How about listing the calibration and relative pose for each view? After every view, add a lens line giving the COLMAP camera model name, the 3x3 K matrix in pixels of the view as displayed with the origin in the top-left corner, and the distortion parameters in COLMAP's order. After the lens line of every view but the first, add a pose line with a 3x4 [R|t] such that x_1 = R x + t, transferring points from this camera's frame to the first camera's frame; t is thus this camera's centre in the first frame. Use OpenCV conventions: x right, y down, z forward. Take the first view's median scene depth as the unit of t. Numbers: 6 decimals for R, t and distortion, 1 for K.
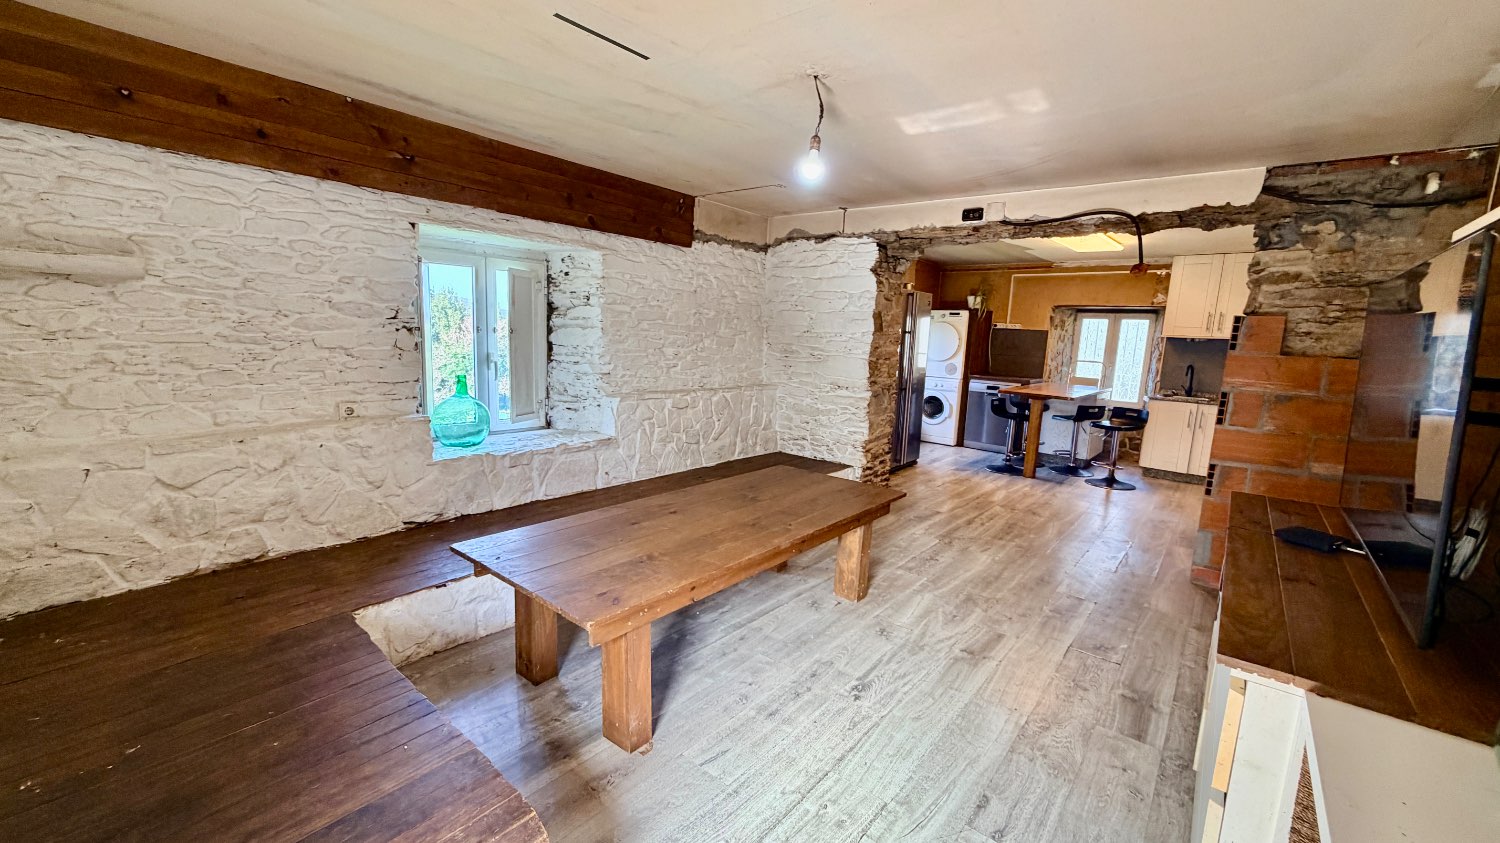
lens RADIAL K [[597.2, 0, 744.7], [0, 597.2, 422.0], [0, 0, 1]] dist [0.000855, 0.000731]
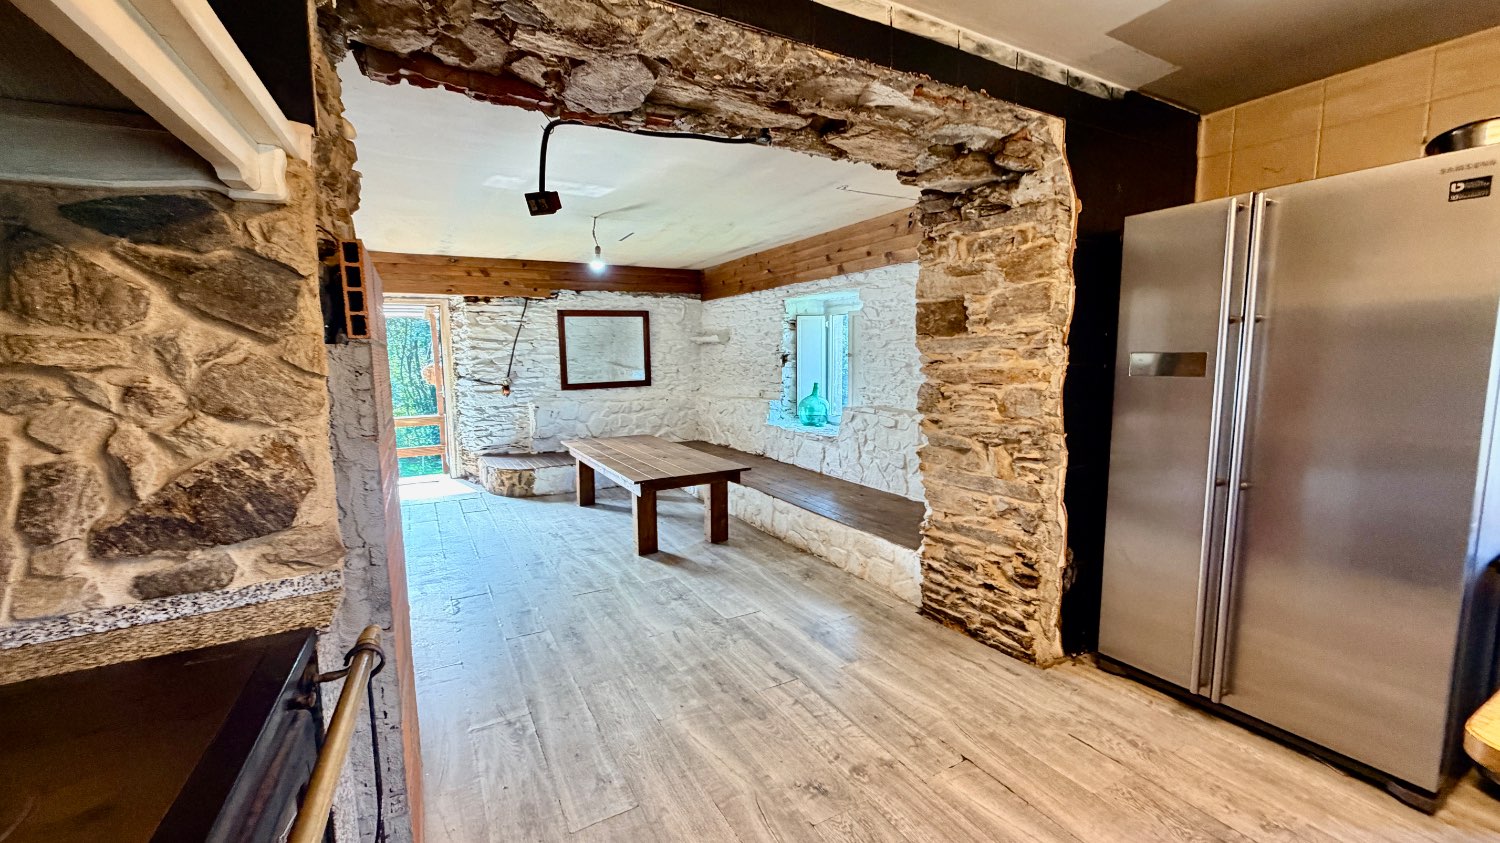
lens RADIAL K [[597.2, 0, 744.7], [0, 597.2, 422.0], [0, 0, 1]] dist [0.000855, 0.000731]
pose [[-0.359737, 0.069123, -0.930490, 0.616708], [-0.142407, 0.981501, 0.127968, -0.084902], [0.922122, 0.178543, -0.343238, 0.769795]]
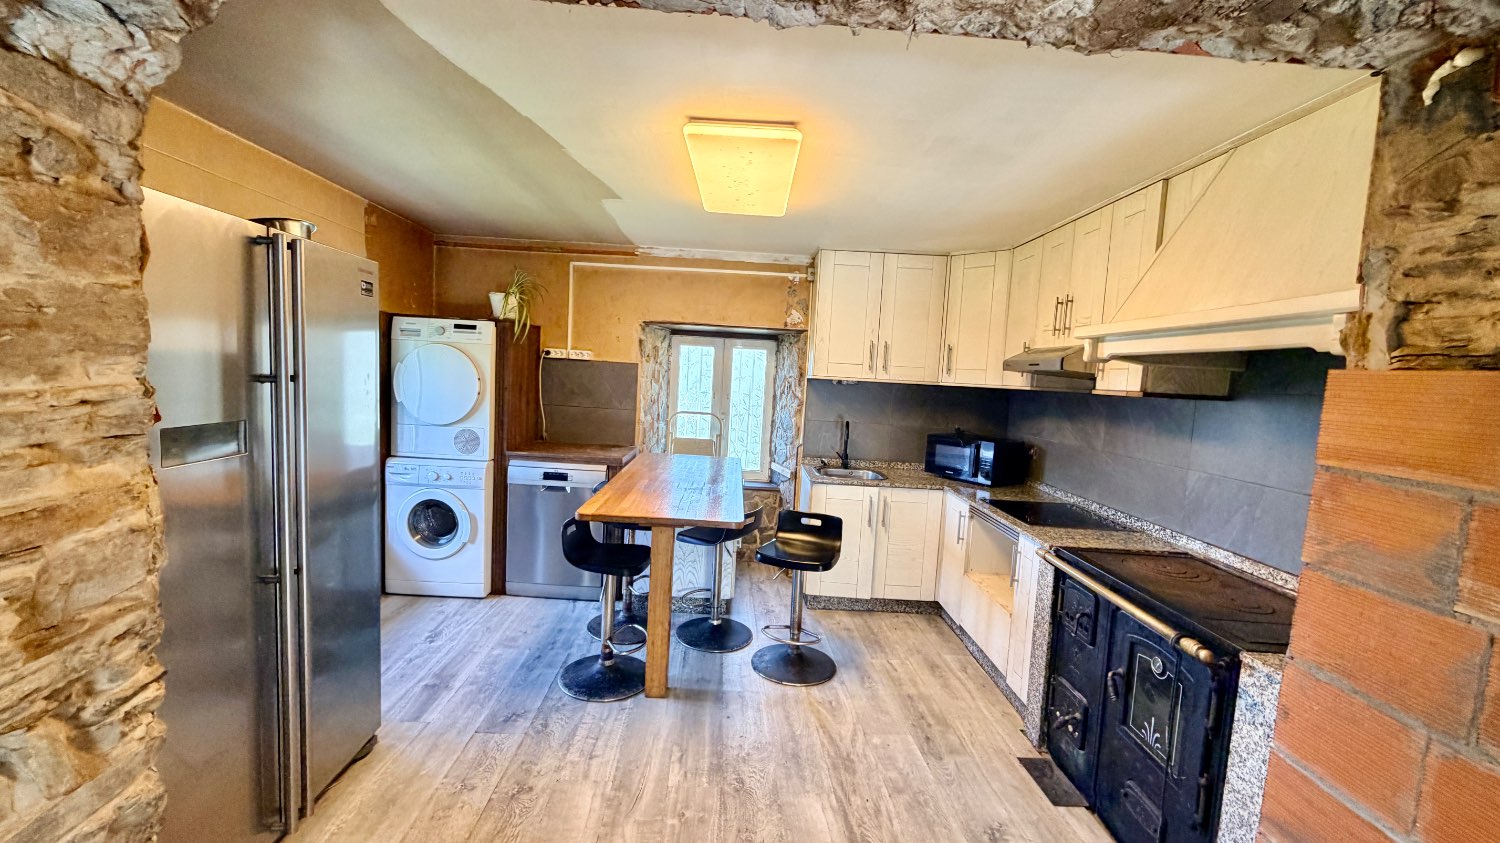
lens RADIAL K [[597.2, 0, 744.7], [0, 597.2, 422.0], [0, 0, 1]] dist [0.000855, 0.000731]
pose [[0.734740, -0.059199, 0.675760, 0.213748], [0.081323, 0.996687, -0.001107, -0.098248], [-0.673456, 0.055768, 0.737121, 0.568897]]
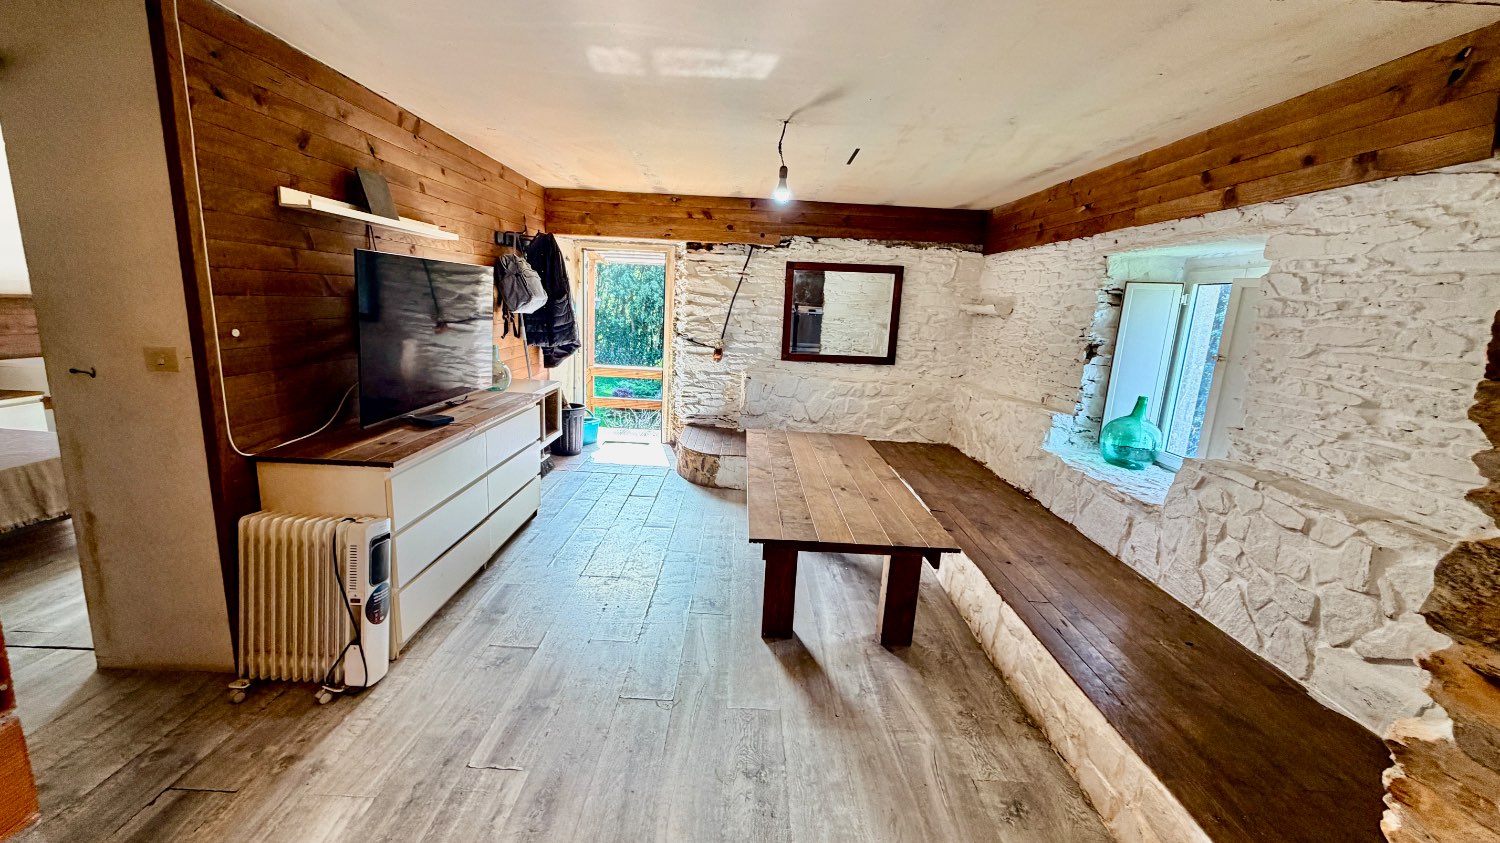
lens RADIAL K [[597.2, 0, 744.7], [0, 597.2, 422.0], [0, 0, 1]] dist [0.000855, 0.000731]
pose [[-0.764830, 0.045023, -0.642657, 0.362135], [-0.180531, 0.942608, 0.280888, -0.108410], [0.618420, 0.330851, -0.712807, 0.720009]]
